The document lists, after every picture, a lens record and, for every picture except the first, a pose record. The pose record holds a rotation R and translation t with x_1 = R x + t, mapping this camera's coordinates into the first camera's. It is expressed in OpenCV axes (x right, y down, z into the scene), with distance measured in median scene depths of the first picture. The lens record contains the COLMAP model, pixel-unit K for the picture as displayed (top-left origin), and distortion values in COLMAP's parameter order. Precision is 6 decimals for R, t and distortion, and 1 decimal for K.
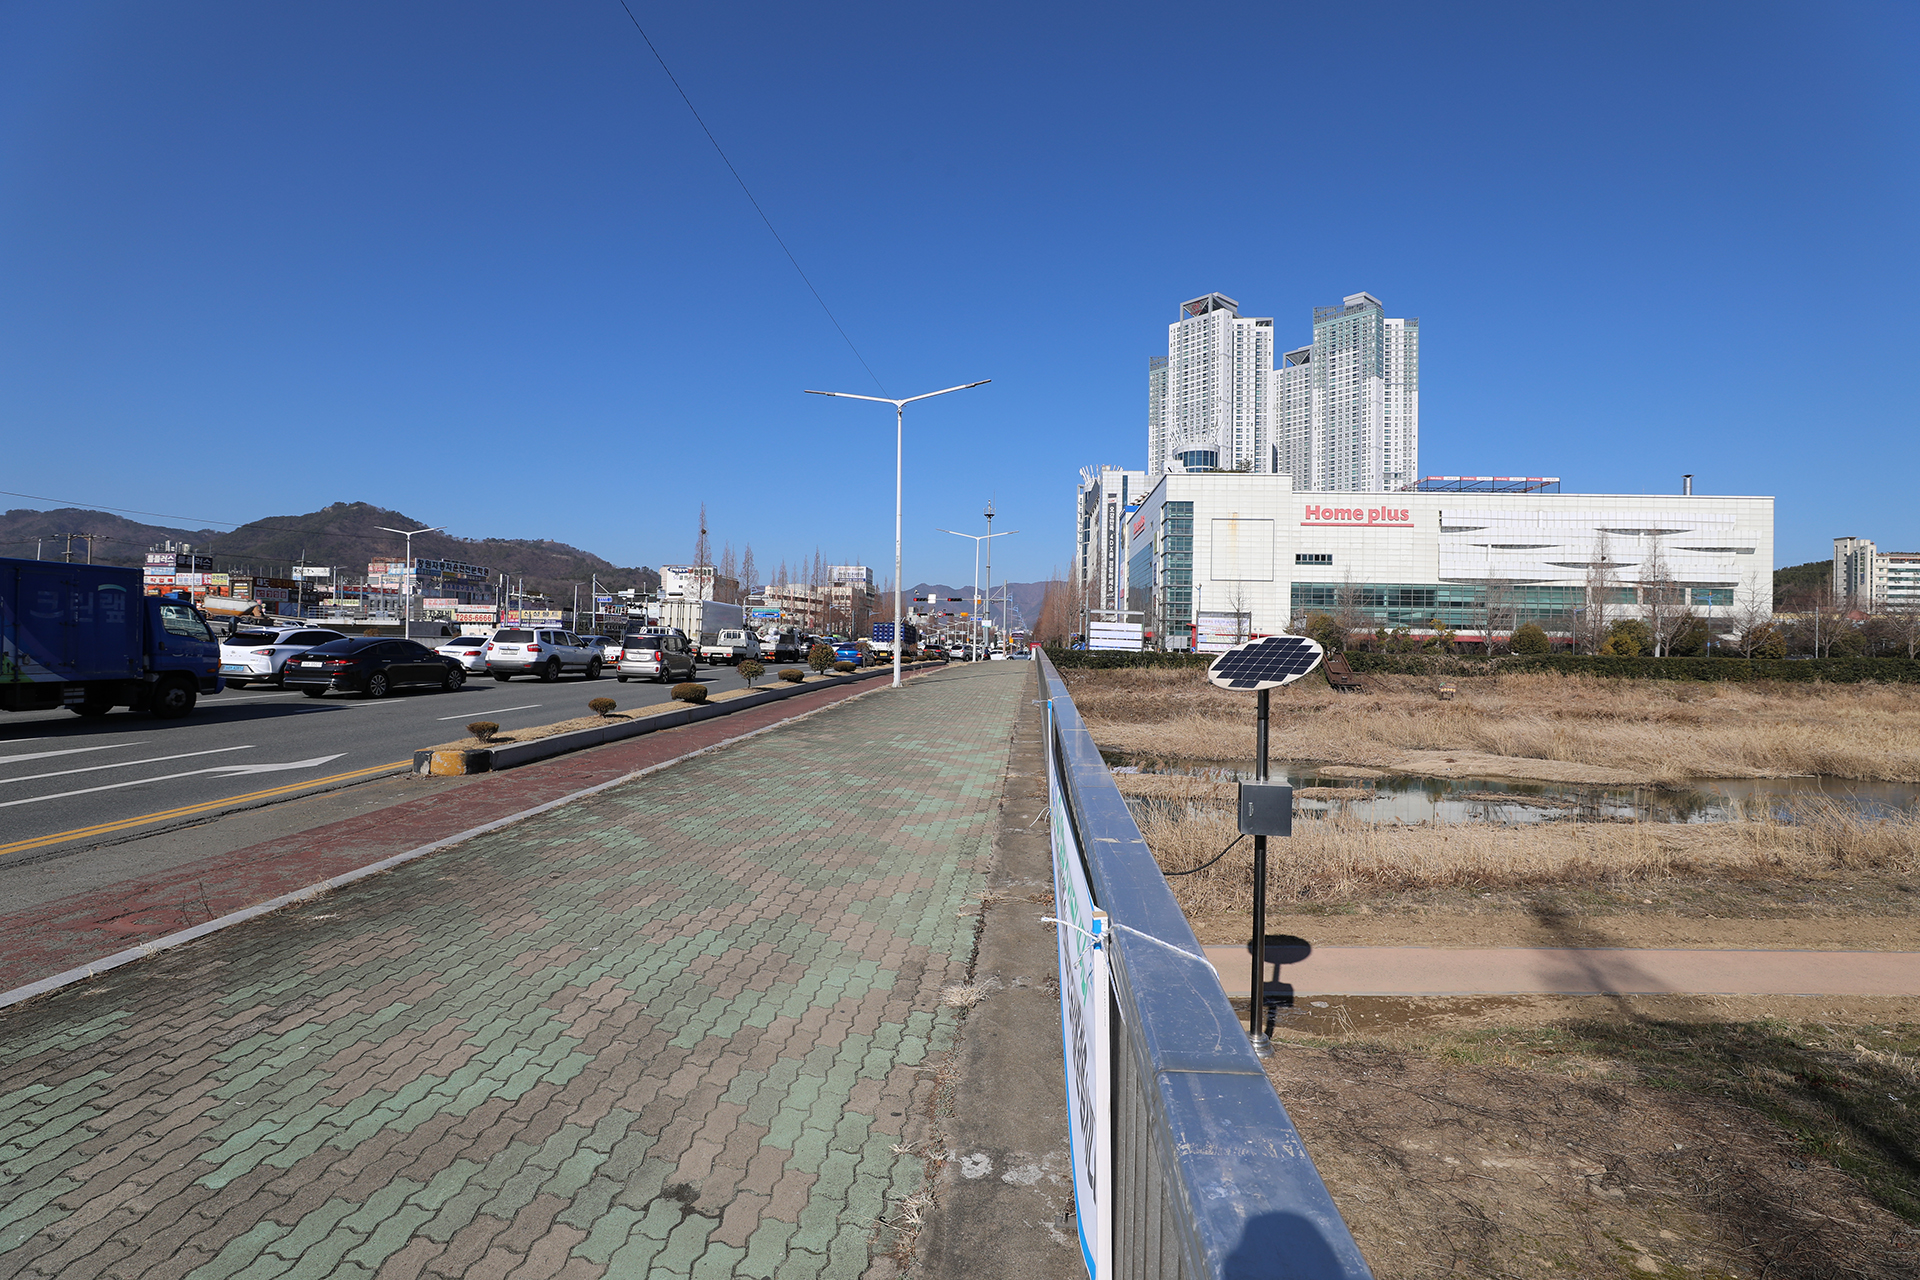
lens RADIAL K [[856.7, 0, 962.1], [0, 856.7, 636.6], [0, 0, 1]] dist [-0.034989, -0.000021]
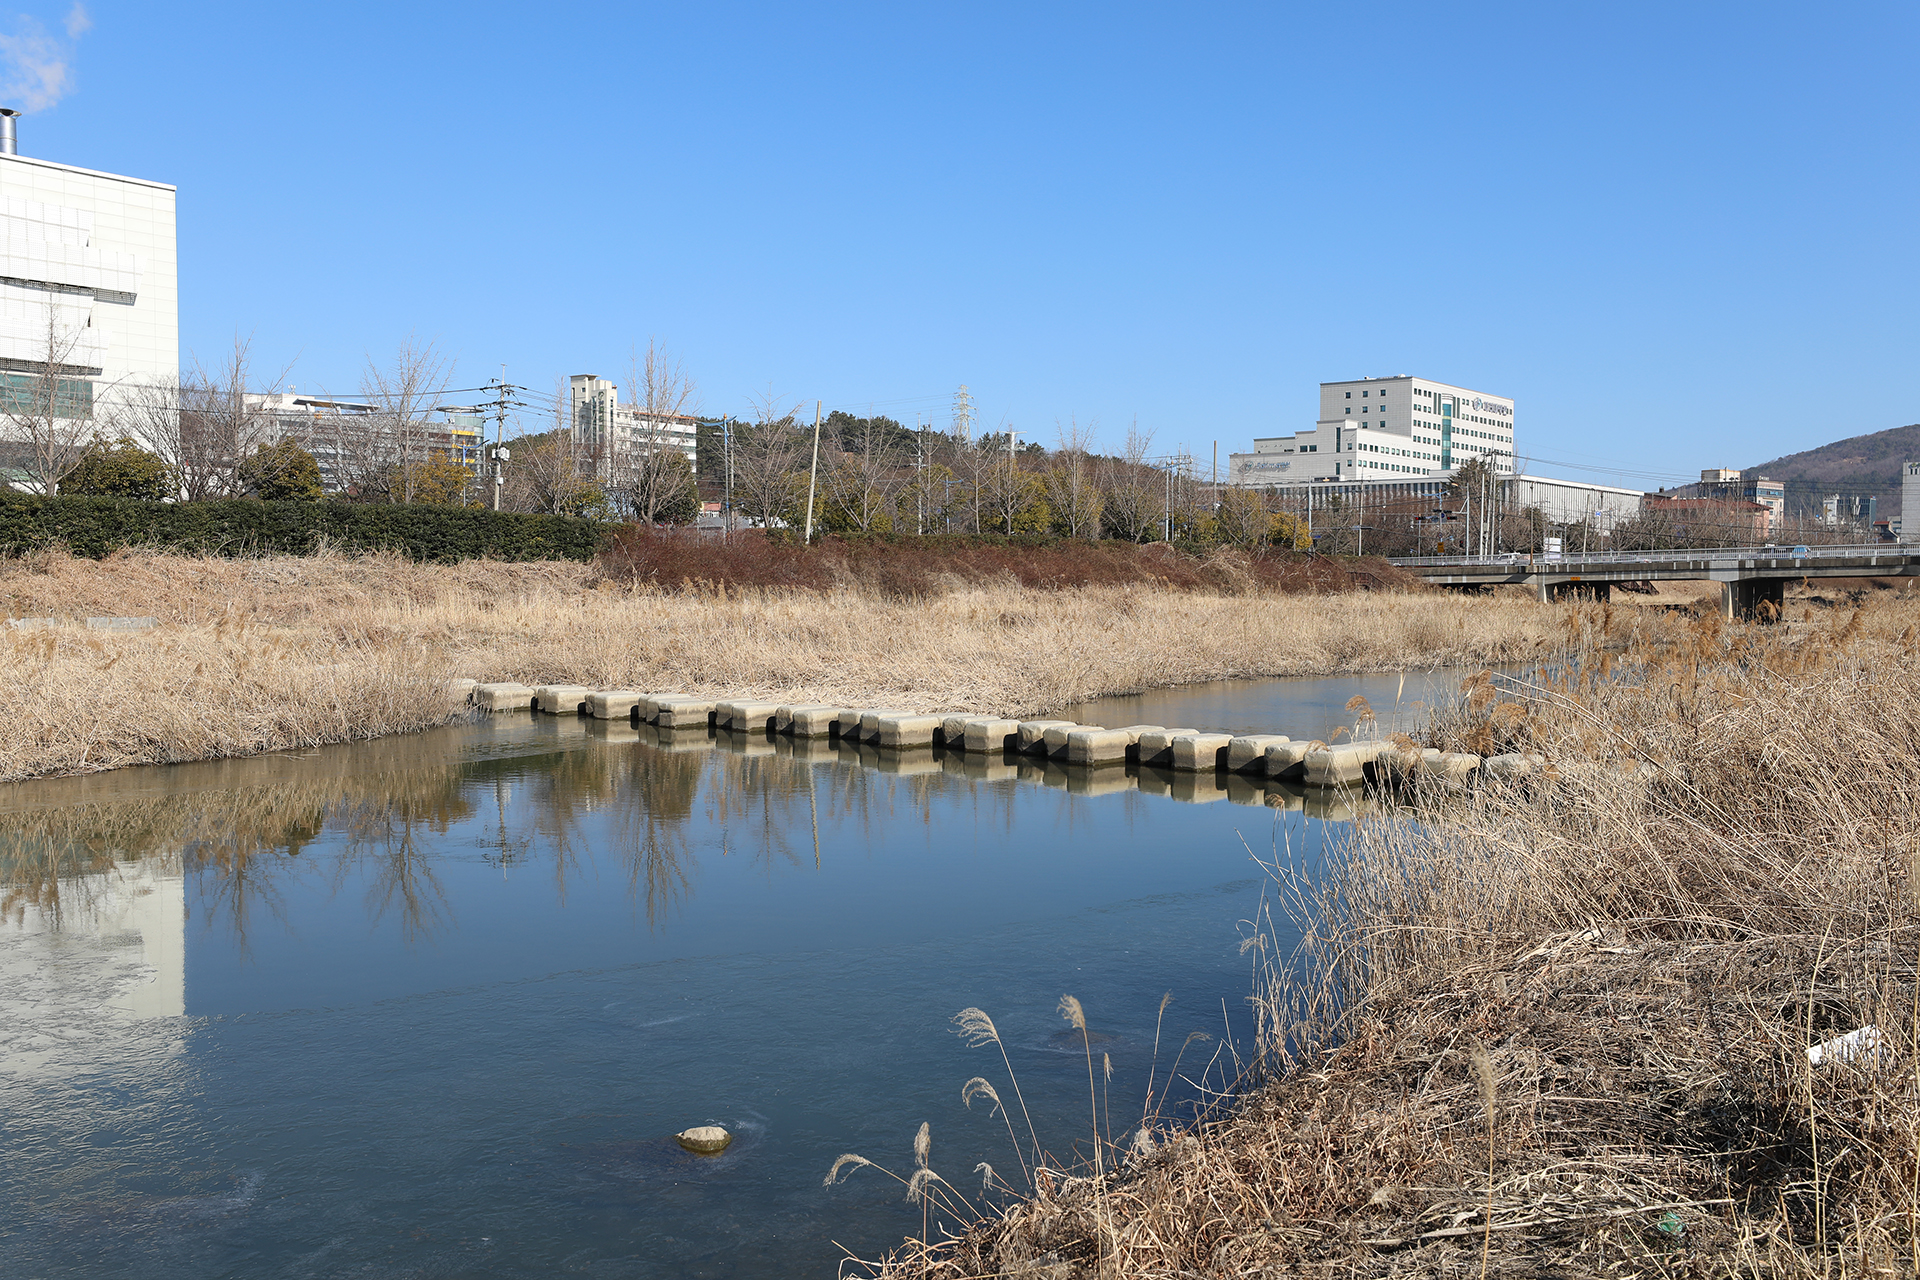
lens RADIAL K [[1735.6, 0, 962.1], [0, 1735.6, 636.6], [0, 0, 1]] dist [0.016629, 0.014575]
pose [[0.552174, -0.042038, 0.832668, 0.135028], [-0.000202, 0.998721, 0.050555, 0.010462], [-0.833729, -0.028083, 0.551459, 0.032675]]
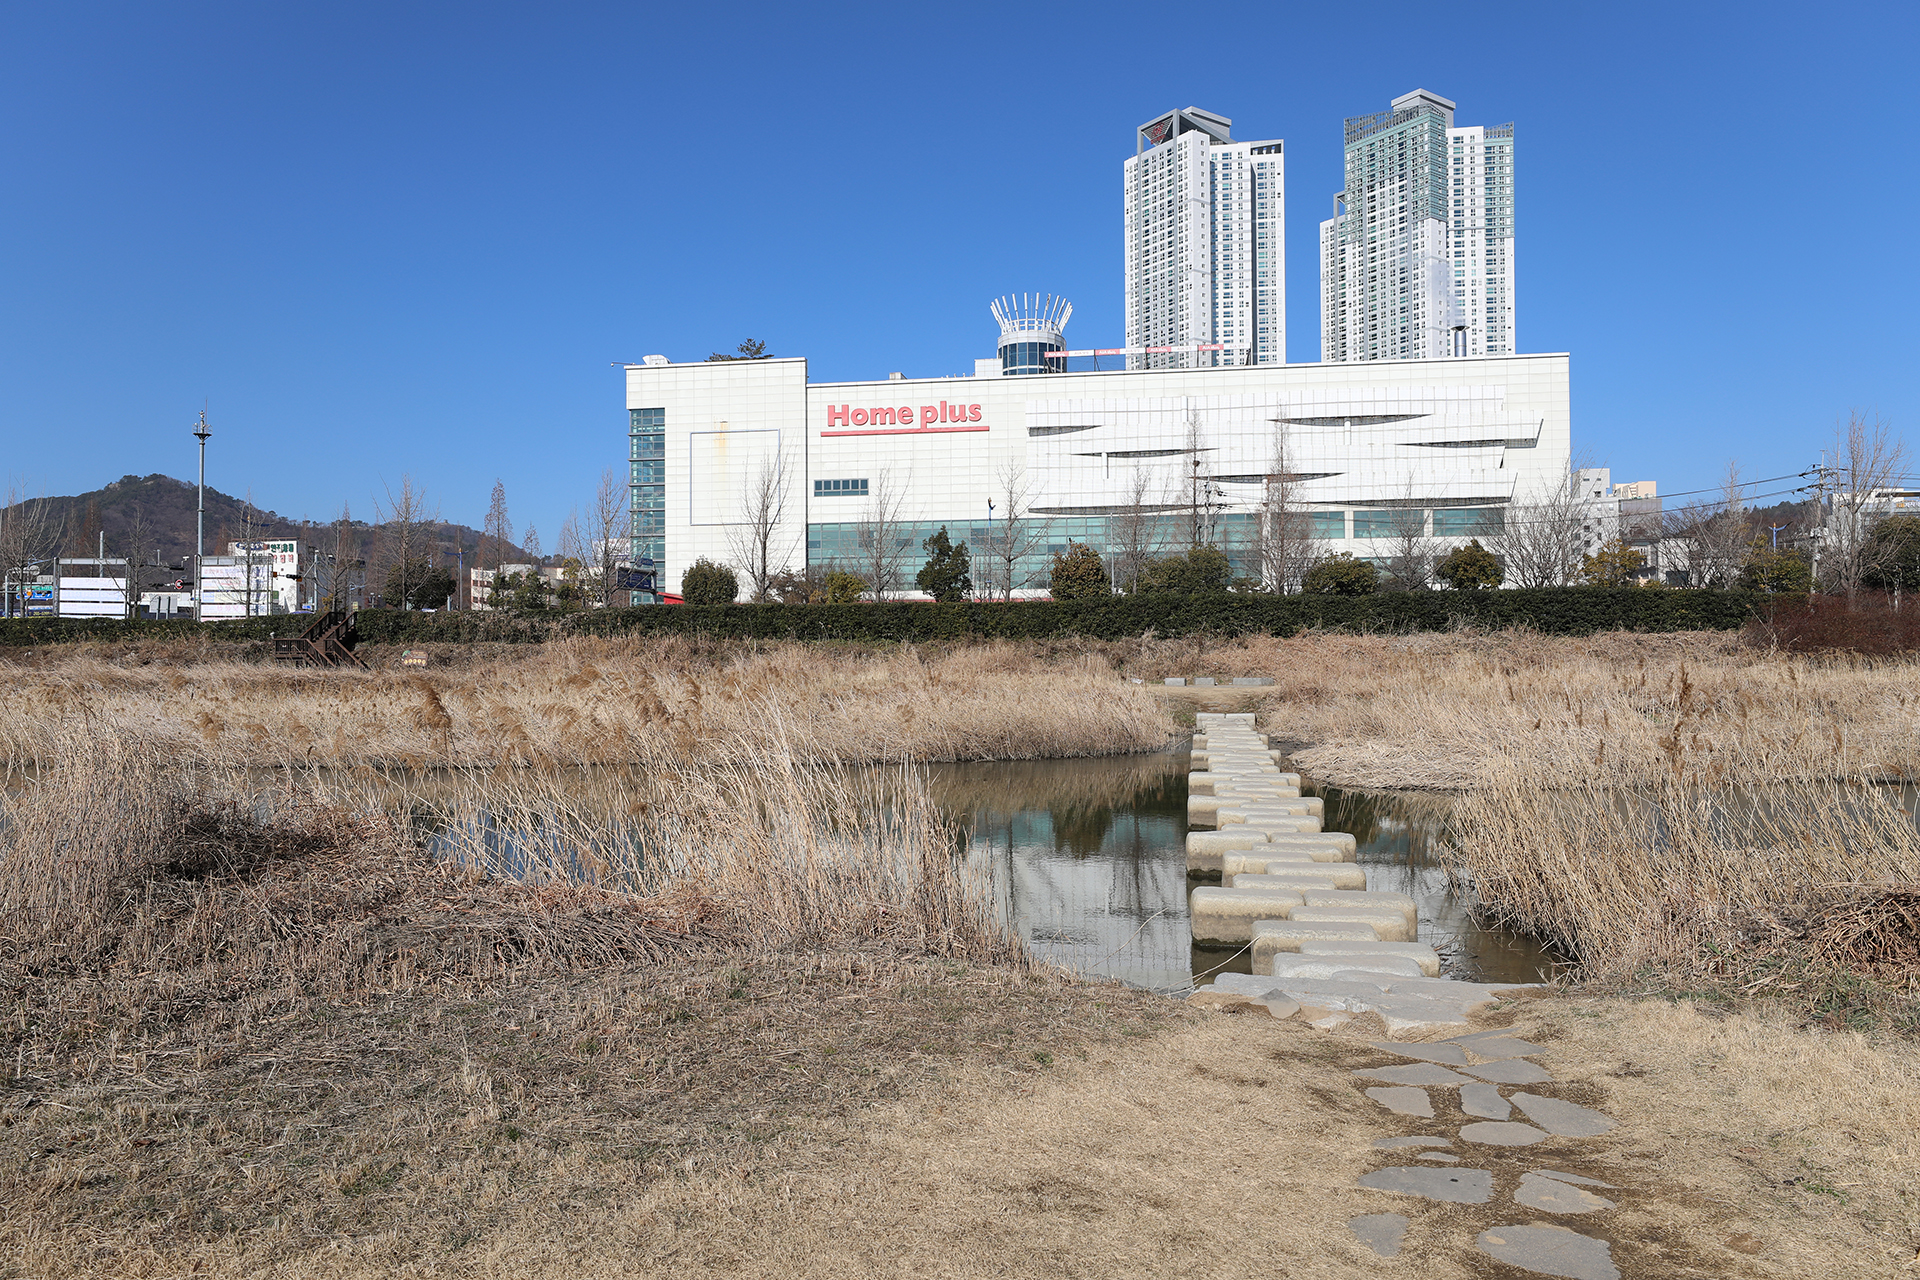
lens RADIAL K [[1240.4, 0, 958.7], [0, 1240.4, 648.7], [0, 0, 1]] dist [-0.004876, 0.000779]
pose [[0.995379, -0.023003, -0.093231, 0.204599], [0.023227, 0.999729, 0.001318, 0.011848], [0.093176, -0.003478, 0.995644, 0.020327]]
